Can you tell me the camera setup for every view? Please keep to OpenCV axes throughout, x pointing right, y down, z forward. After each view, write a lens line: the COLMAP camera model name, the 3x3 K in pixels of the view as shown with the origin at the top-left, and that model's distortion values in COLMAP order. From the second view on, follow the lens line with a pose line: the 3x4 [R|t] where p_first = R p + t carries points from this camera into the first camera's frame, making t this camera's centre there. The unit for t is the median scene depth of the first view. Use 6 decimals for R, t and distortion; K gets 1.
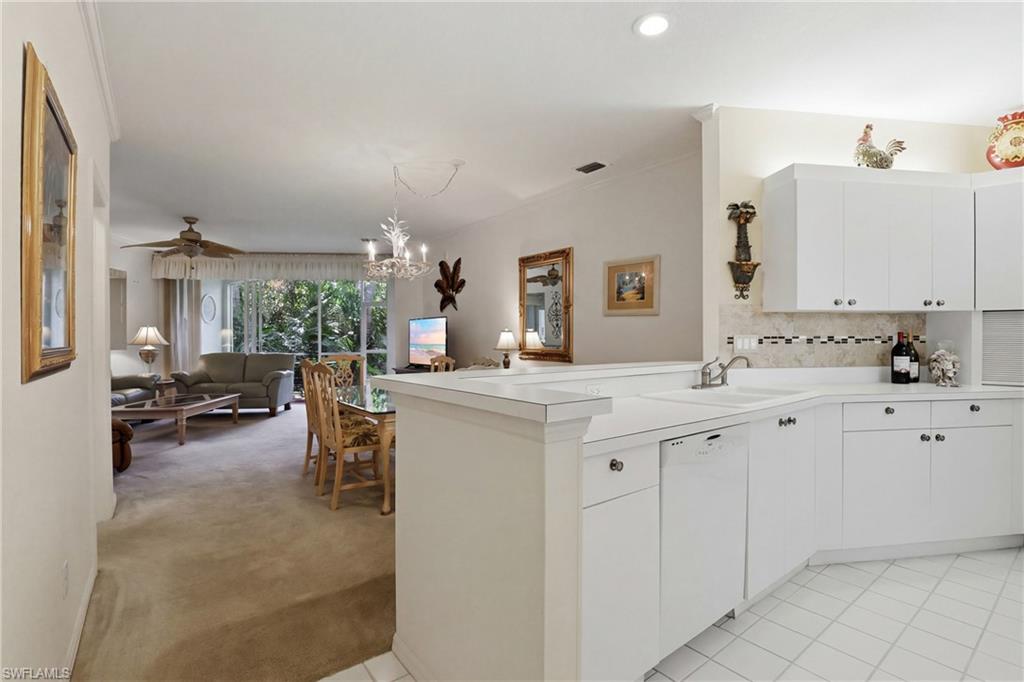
lens RADIAL K [[473.4, 0, 509.3], [0, 473.4, 341.3], [0, 0, 1]] dist [-0.032953, 0.002204]
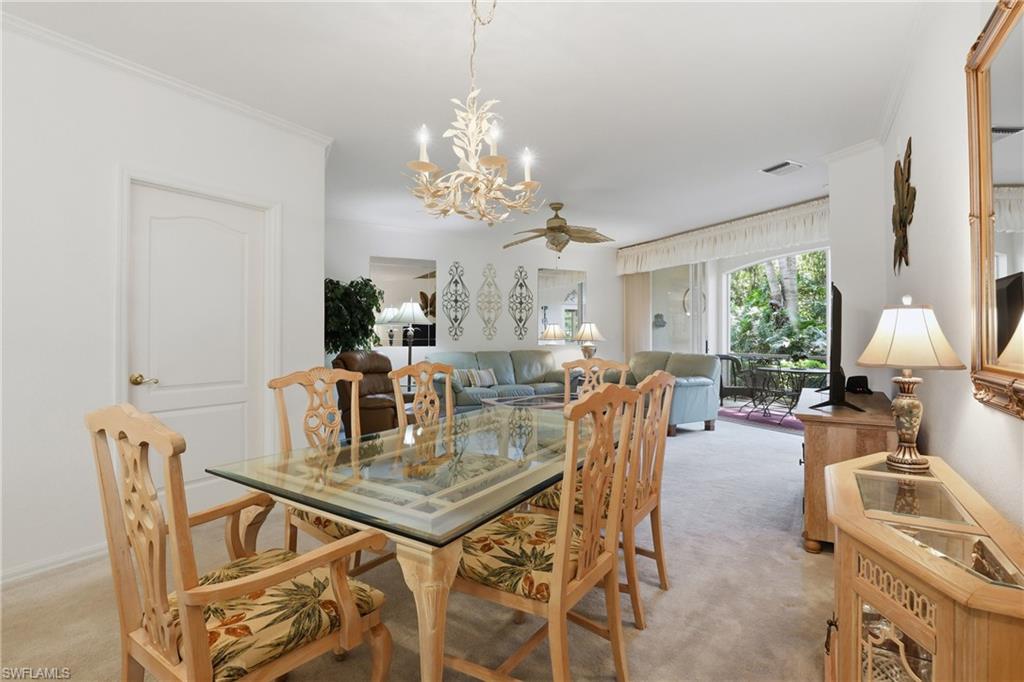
lens RADIAL K [[473.4, 0, 512.1], [0, 473.4, 332.7], [0, 0, 1]] dist [-0.032953, 0.002204]
pose [[0.339863, -0.005426, -0.940459, 0.226014], [-0.008824, 0.999921, -0.008958, 0.000904], [0.940434, 0.011343, 0.339788, 0.781676]]
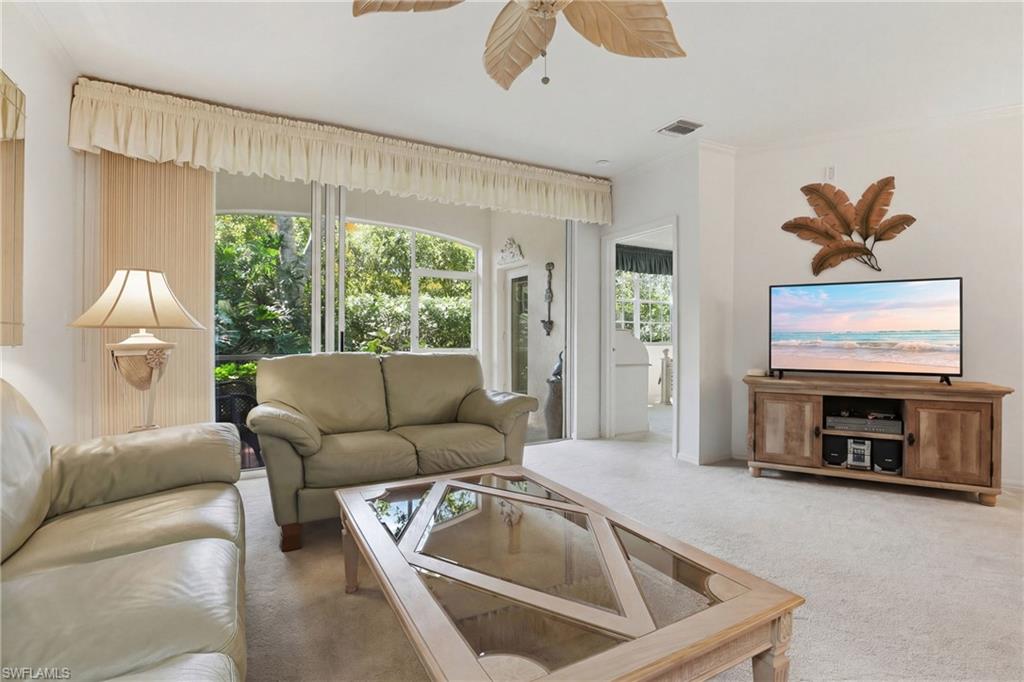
lens RADIAL K [[473.4, 0, 511.7], [0, 473.4, 336.0], [0, 0, 1]] dist [-0.032953, 0.002204]
pose [[0.922273, 0.005313, 0.386503, -1.063326], [0.000877, 0.999874, -0.015837, 0.028298], [-0.386539, 0.014945, 0.922152, 0.981235]]
